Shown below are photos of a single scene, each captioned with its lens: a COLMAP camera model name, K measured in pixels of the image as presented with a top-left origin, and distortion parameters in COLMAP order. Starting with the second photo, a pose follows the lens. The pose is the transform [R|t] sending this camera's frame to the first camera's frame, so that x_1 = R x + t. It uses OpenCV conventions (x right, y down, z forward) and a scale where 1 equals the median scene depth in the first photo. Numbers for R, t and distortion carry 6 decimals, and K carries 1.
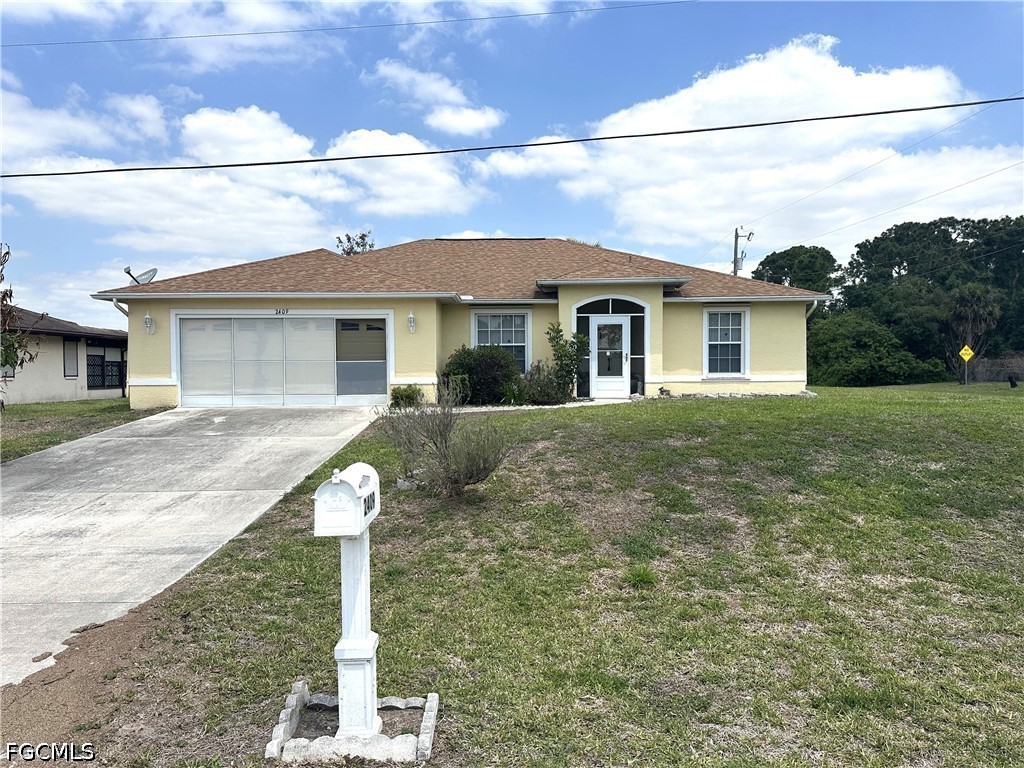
lens RADIAL K [[730.5, 0, 558.3], [0, 730.5, 403.8], [0, 0, 1]] dist [0.007415, -0.004662]
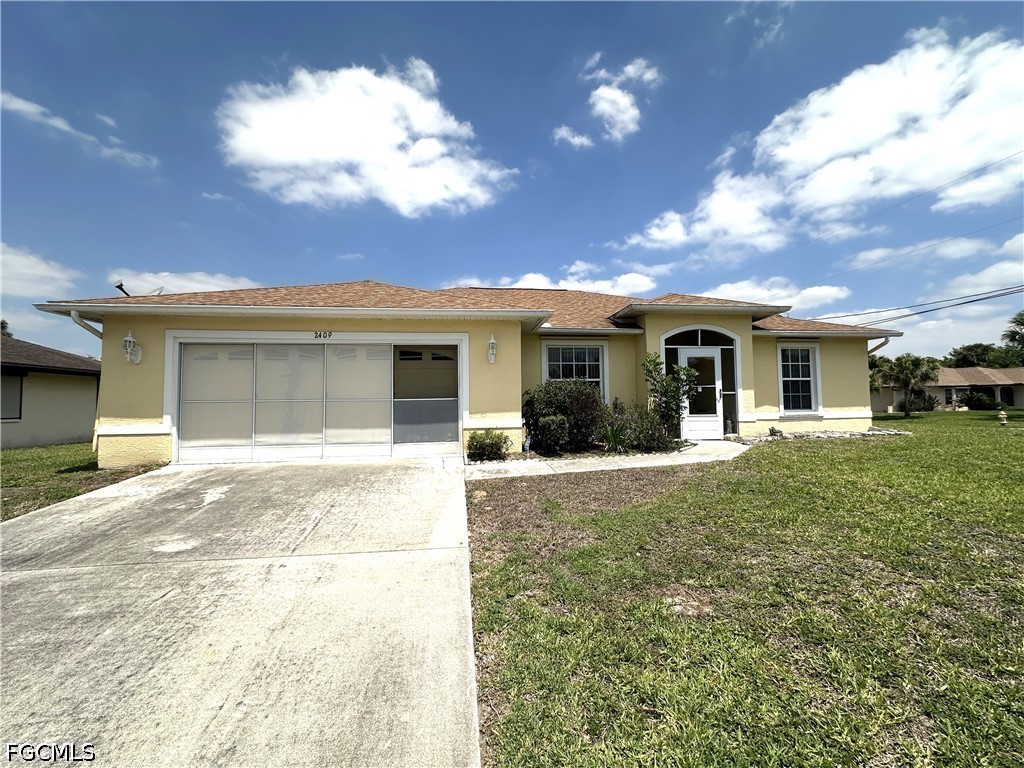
lens RADIAL K [[403.6, 0, 512.0], [0, 403.6, 384.0], [0, 0, 1]] dist [-0.007791, 0.000067]
pose [[0.995141, -0.000565, 0.098459, -0.209164], [0.010168, 0.995227, -0.097056, -0.030310], [-0.097935, 0.097586, 0.990397, 0.533991]]
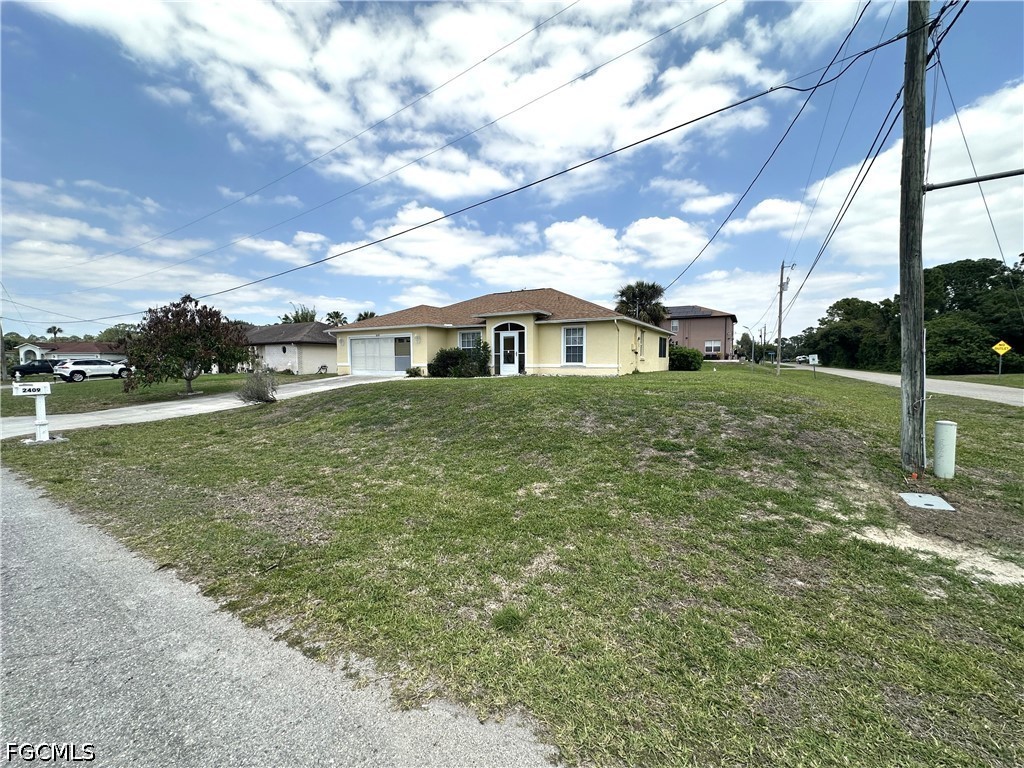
lens RADIAL K [[412.1, 0, 512.0], [0, 412.1, 384.0], [0, 0, 1]] dist [-0.000152, 0.000043]
pose [[0.853796, 0.037639, -0.519246, 0.636401], [-0.029543, 0.999279, 0.023859, -0.011657], [0.519769, -0.005031, 0.854292, 0.091444]]
